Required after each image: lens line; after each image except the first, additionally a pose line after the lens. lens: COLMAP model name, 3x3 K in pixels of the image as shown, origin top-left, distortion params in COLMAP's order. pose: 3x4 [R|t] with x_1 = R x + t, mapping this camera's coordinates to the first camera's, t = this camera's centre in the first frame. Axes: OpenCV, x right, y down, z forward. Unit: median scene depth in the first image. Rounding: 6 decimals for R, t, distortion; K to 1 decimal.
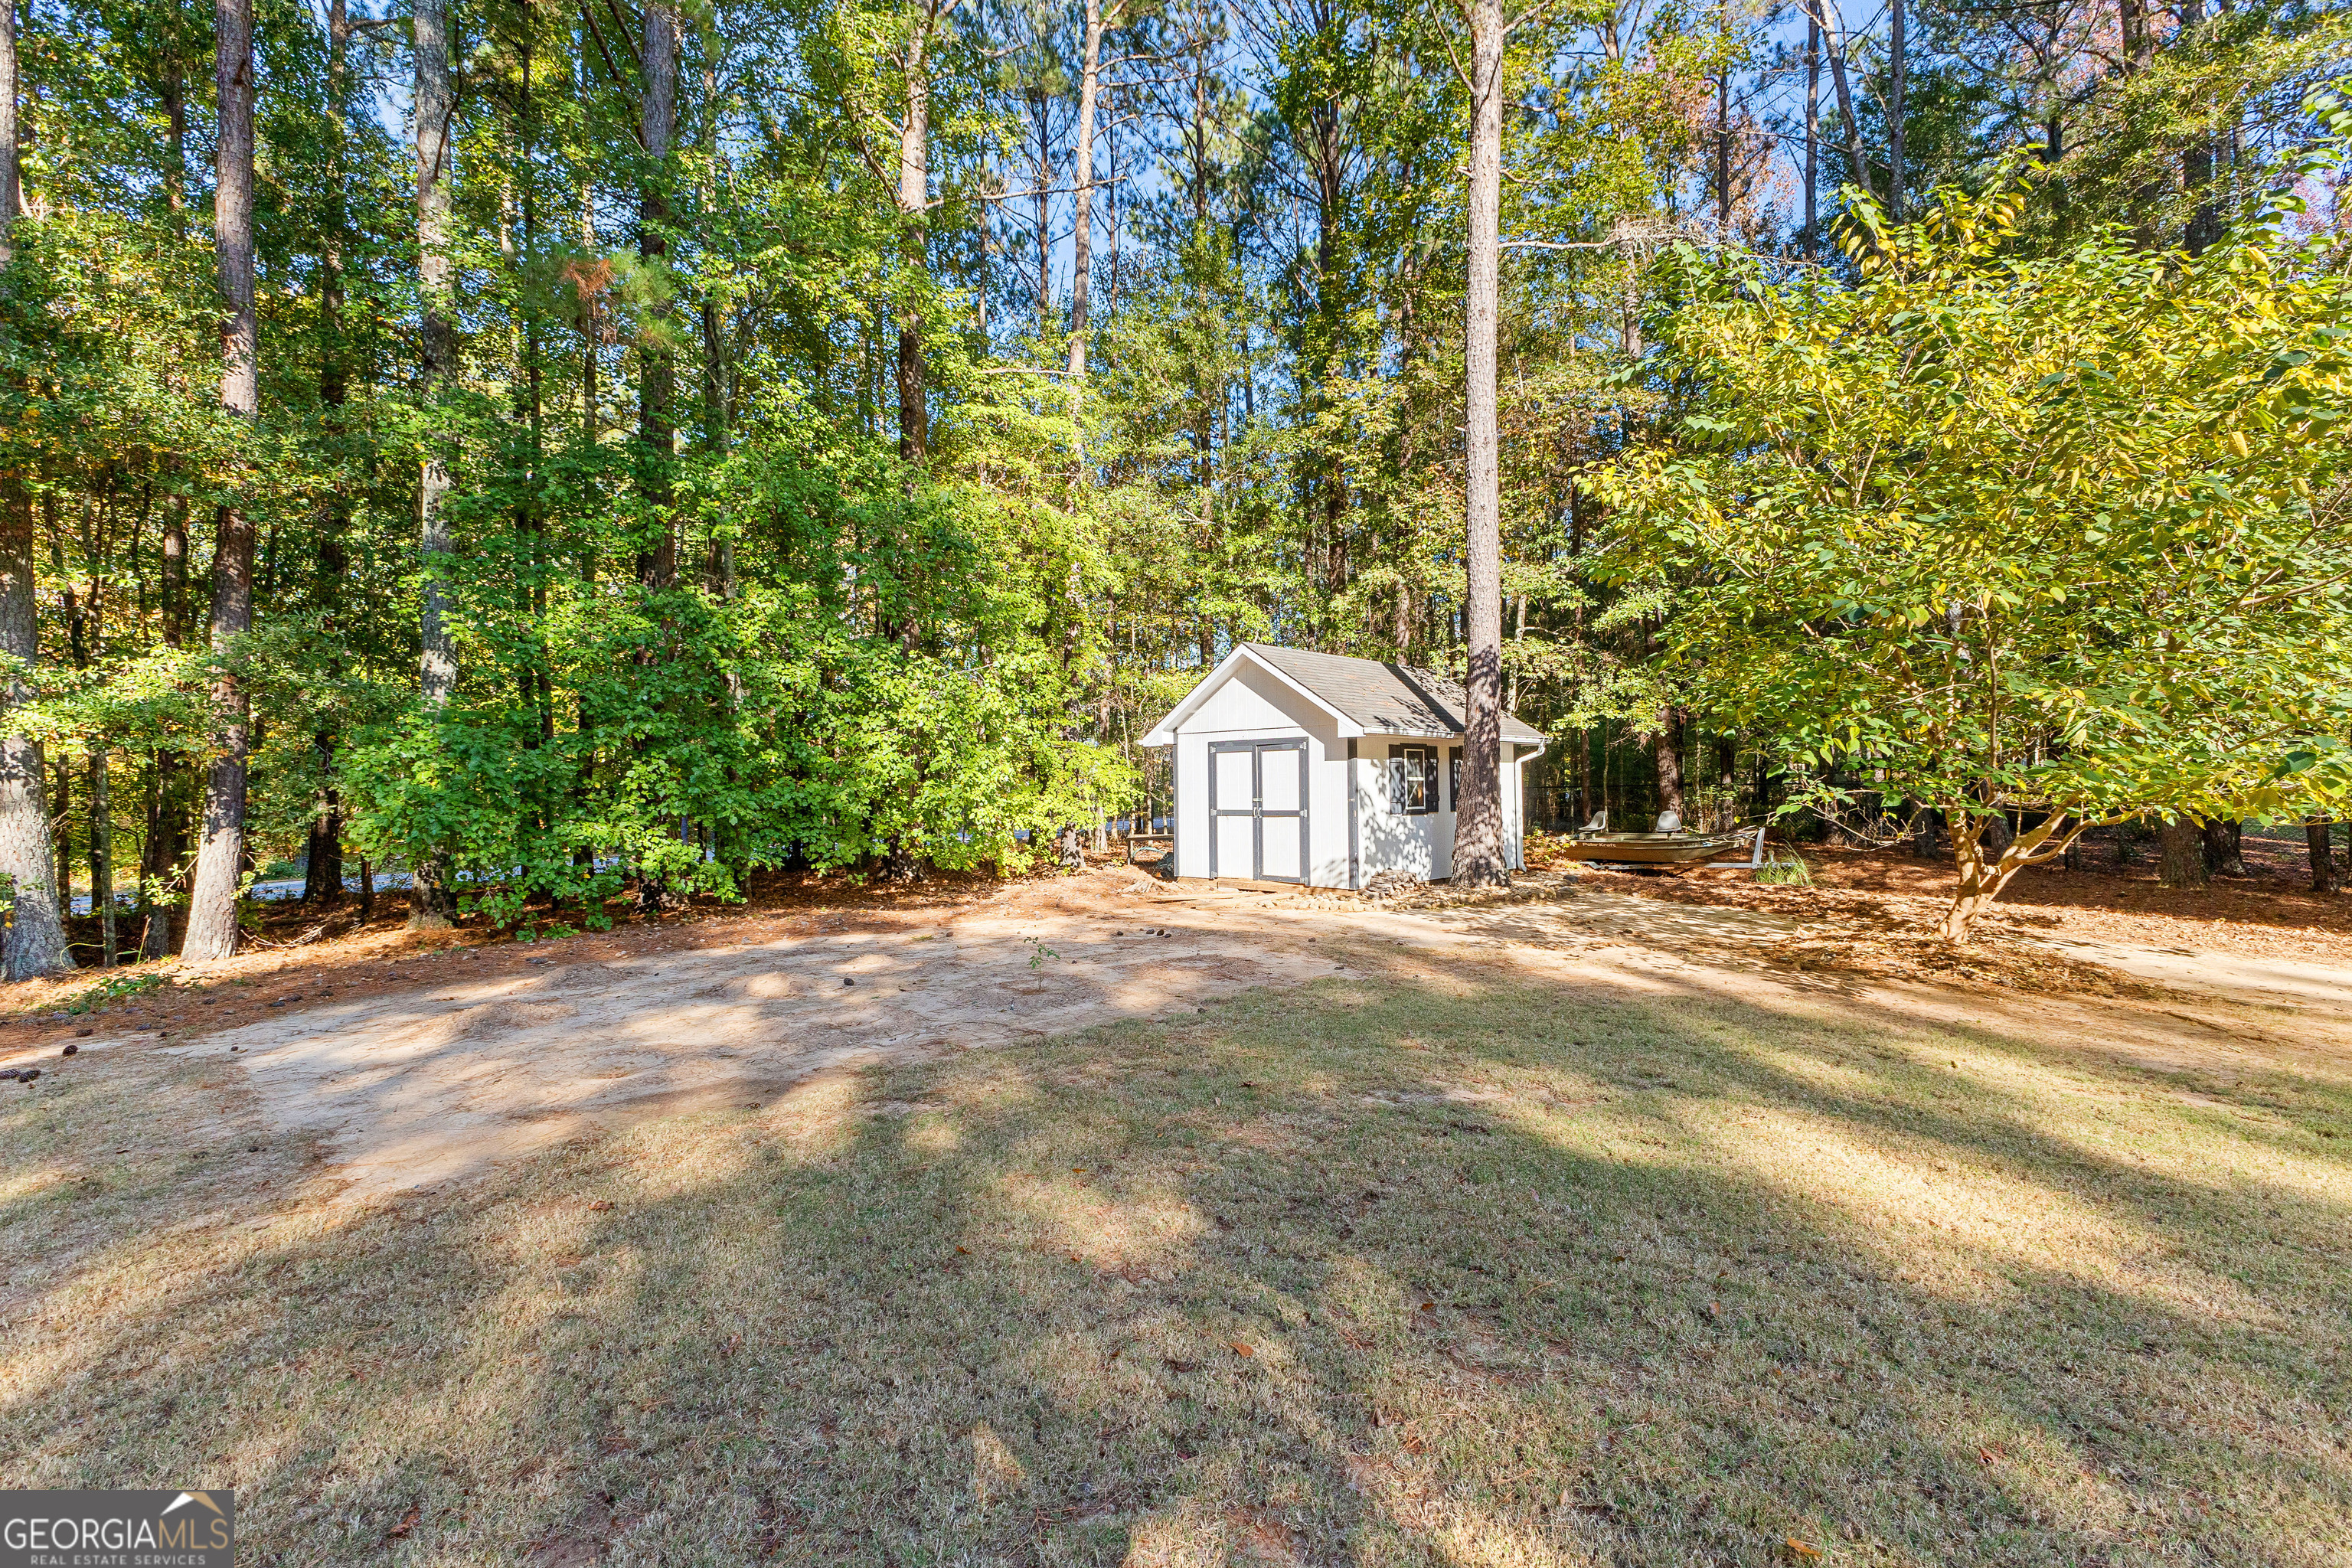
lens RADIAL K [[1010.8, 0, 1175.7], [0, 1010.8, 780.3], [0, 0, 1]] dist [0.003554, 0.000120]
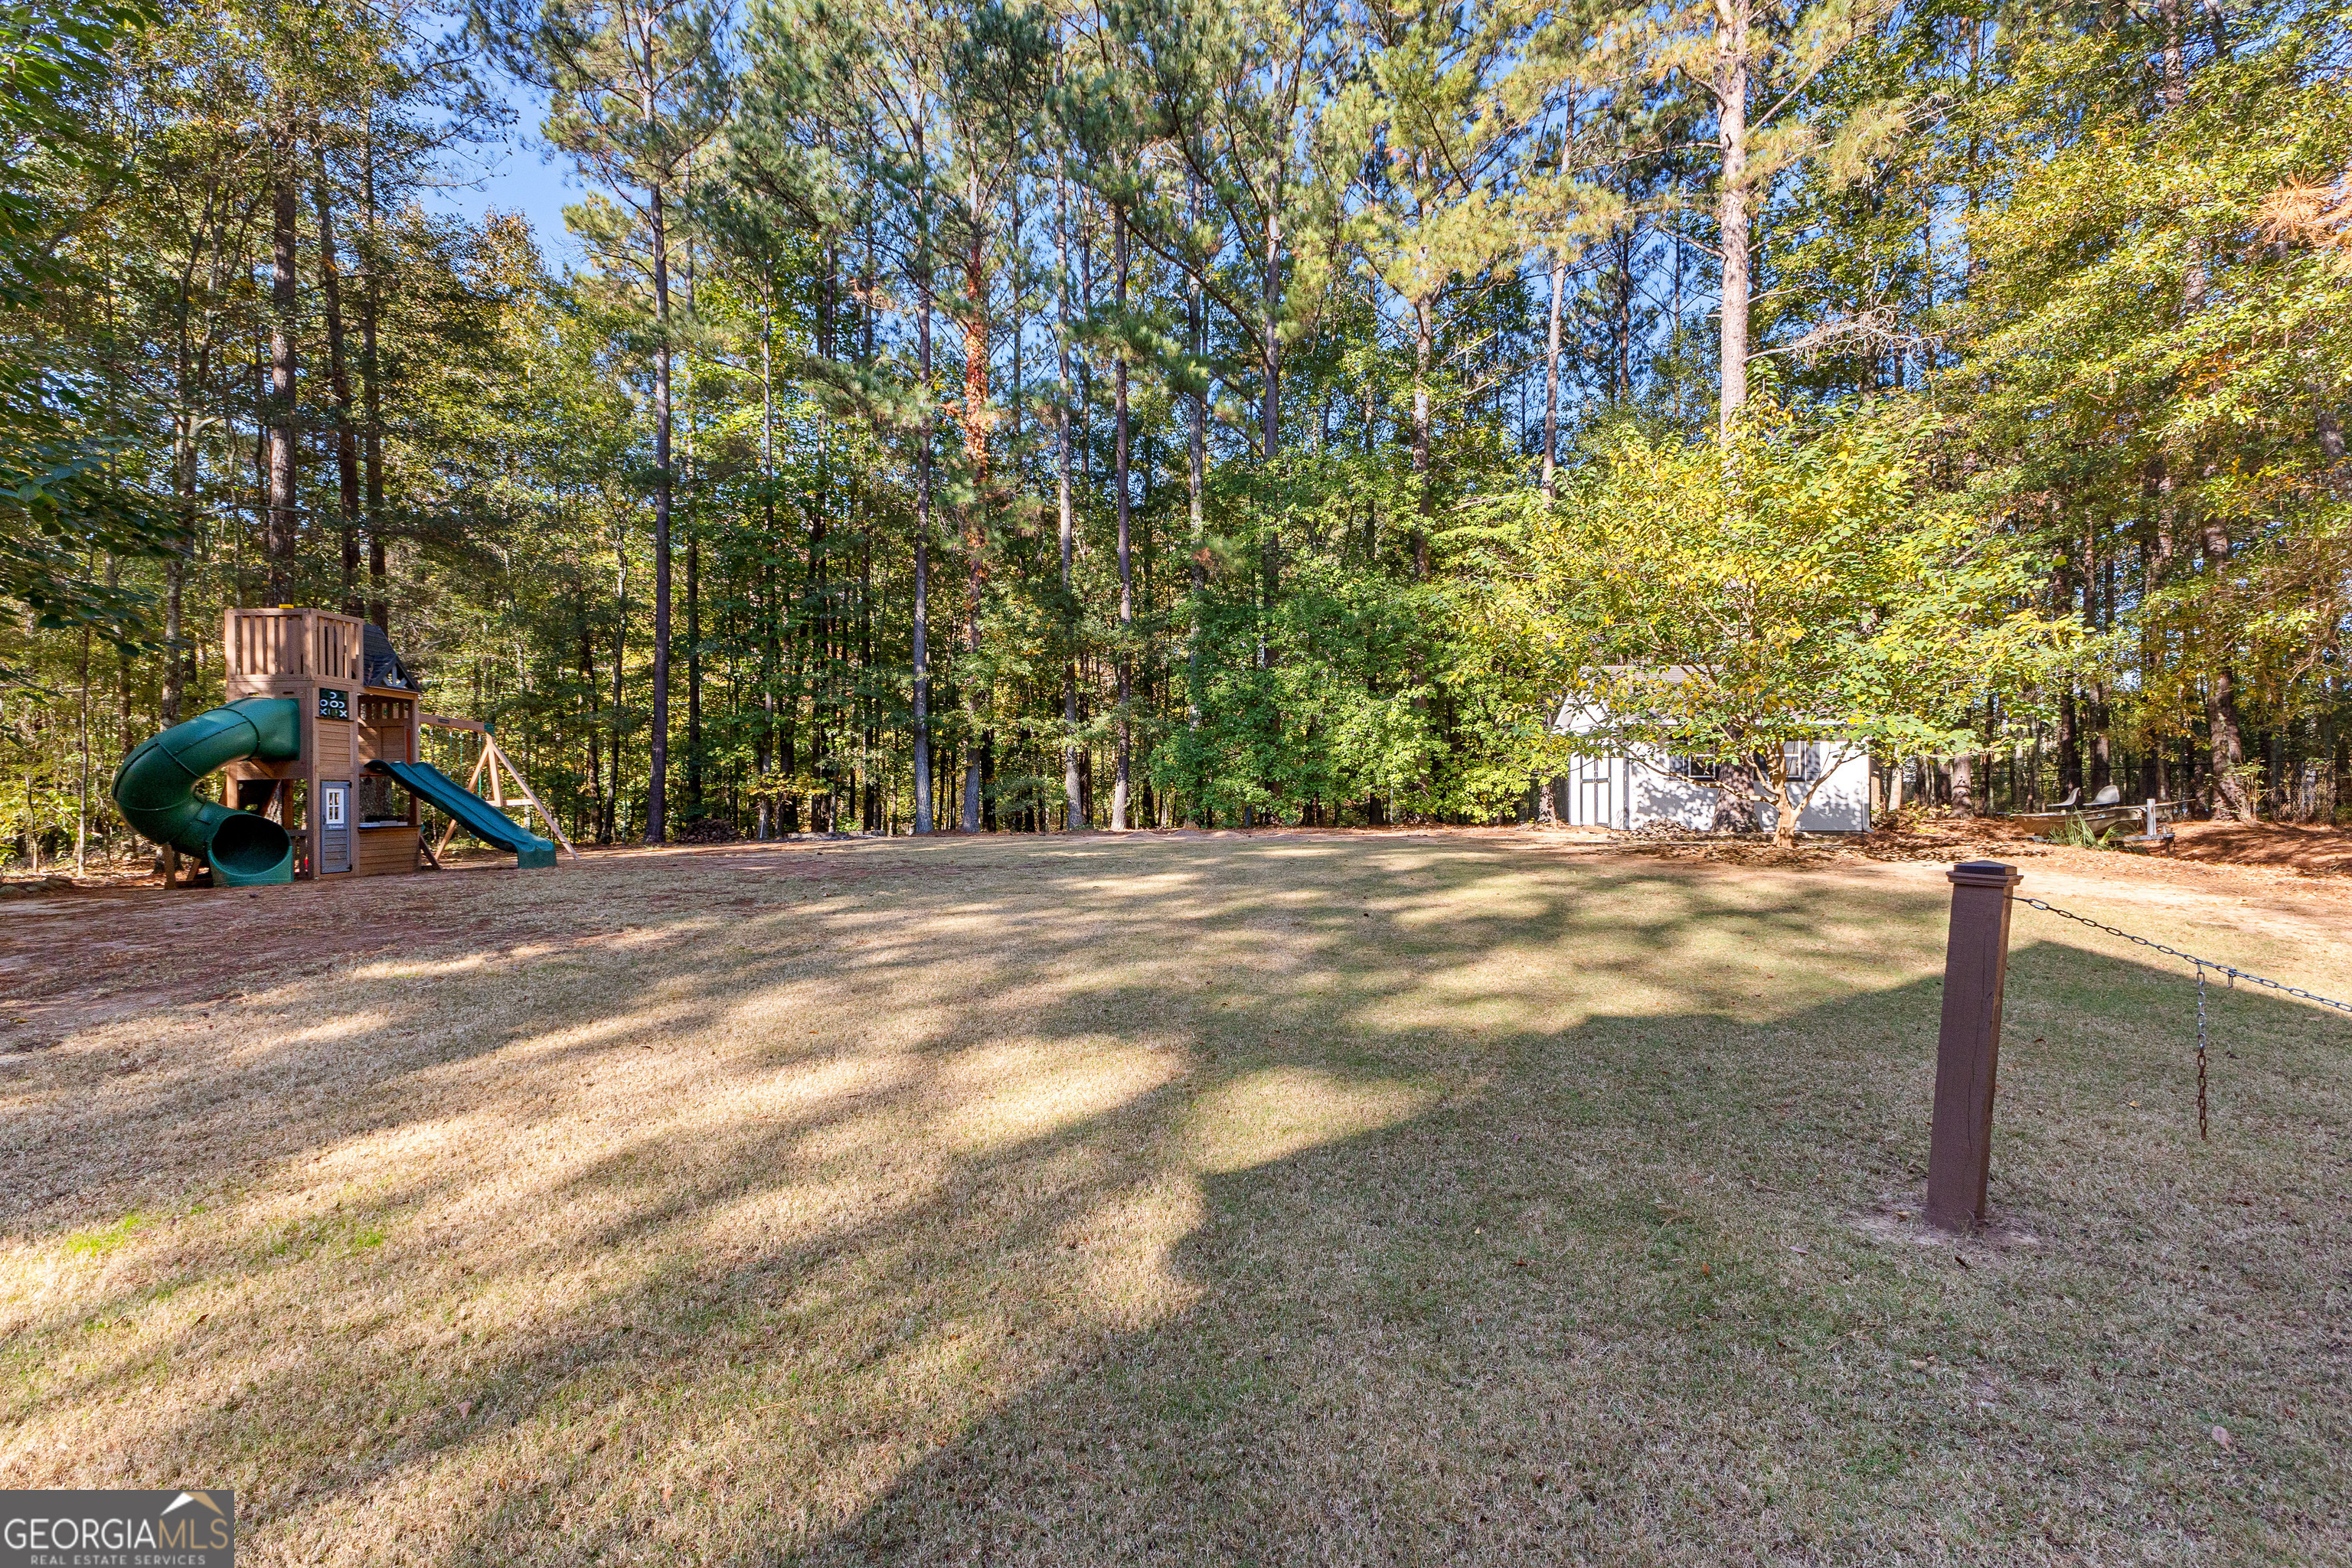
lens RADIAL K [[1010.8, 0, 1168.4], [0, 1010.8, 782.7], [0, 0, 1]] dist [0.003554, 0.000120]
pose [[0.653027, 0.003238, -0.757328, 0.938422], [-0.000033, 0.999991, 0.004248, 0.035809], [0.757335, -0.002749, 0.653021, -0.512807]]
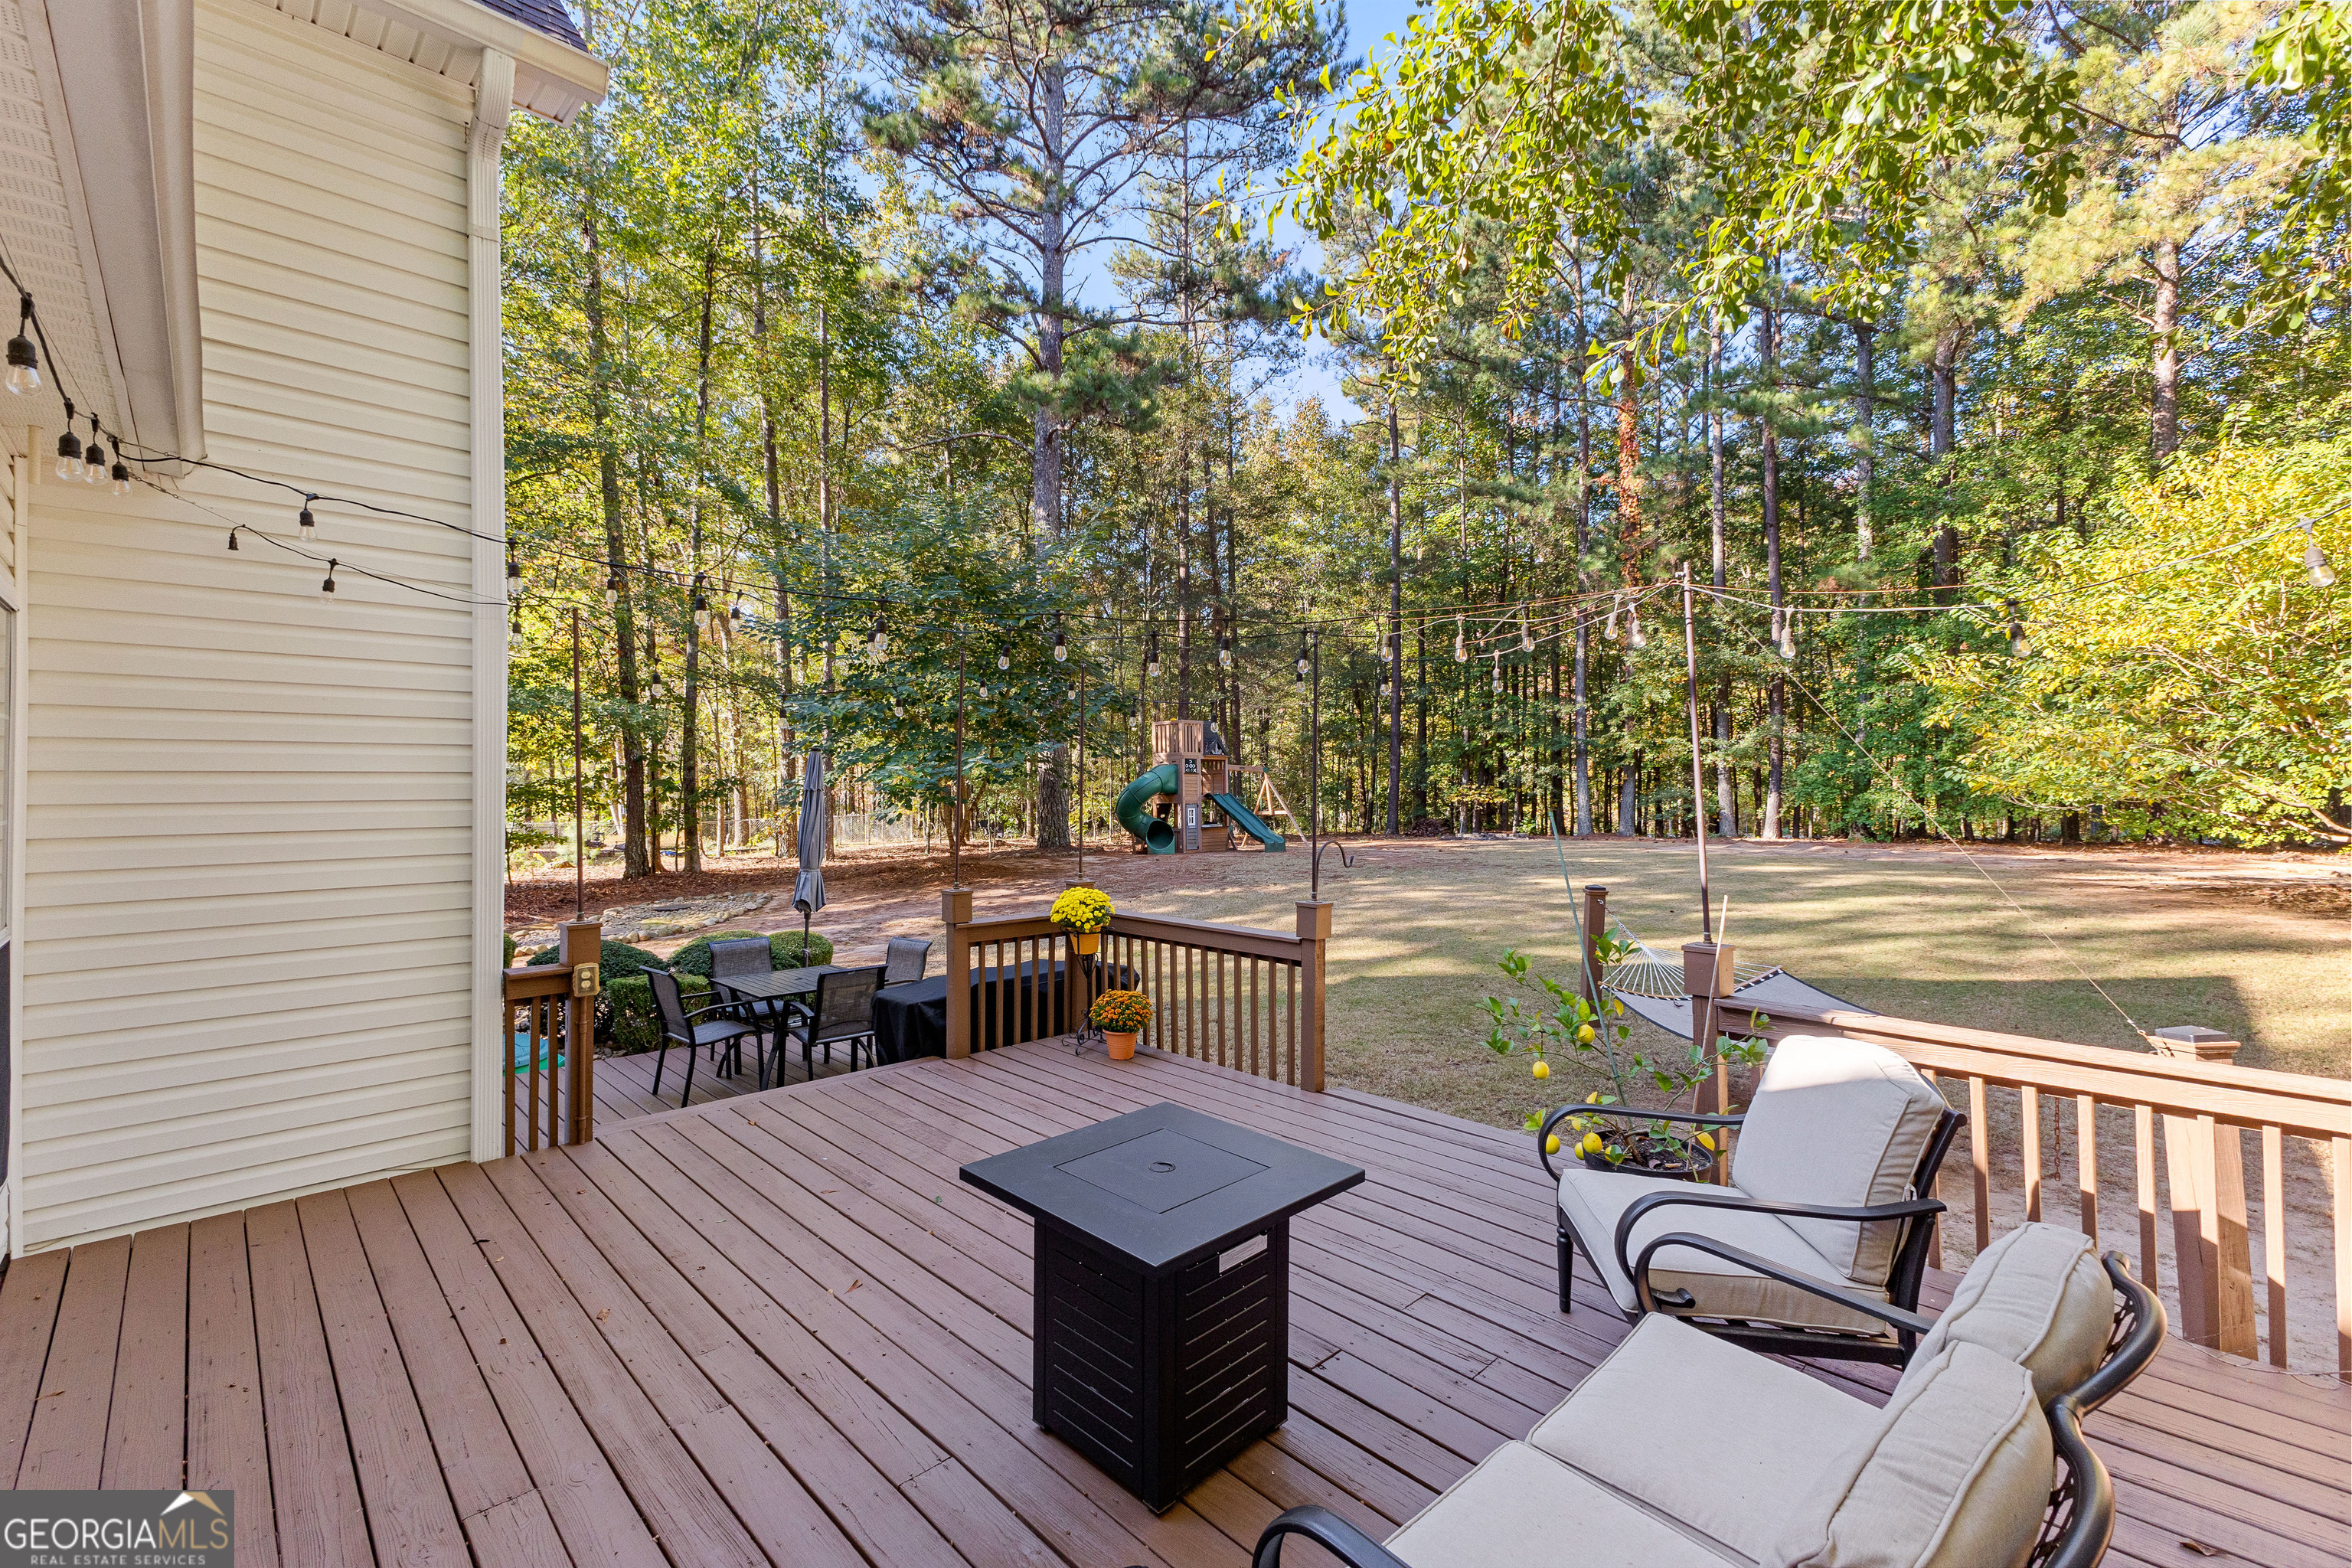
lens RADIAL K [[1010.8, 0, 1177.8], [0, 1010.8, 773.7], [0, 0, 1]] dist [0.003554, 0.000120]
pose [[-0.050497, 0.005714, -0.998708, 1.606898], [0.009667, 0.999940, 0.005232, -0.027959], [0.998677, -0.009390, -0.050549, -0.414813]]
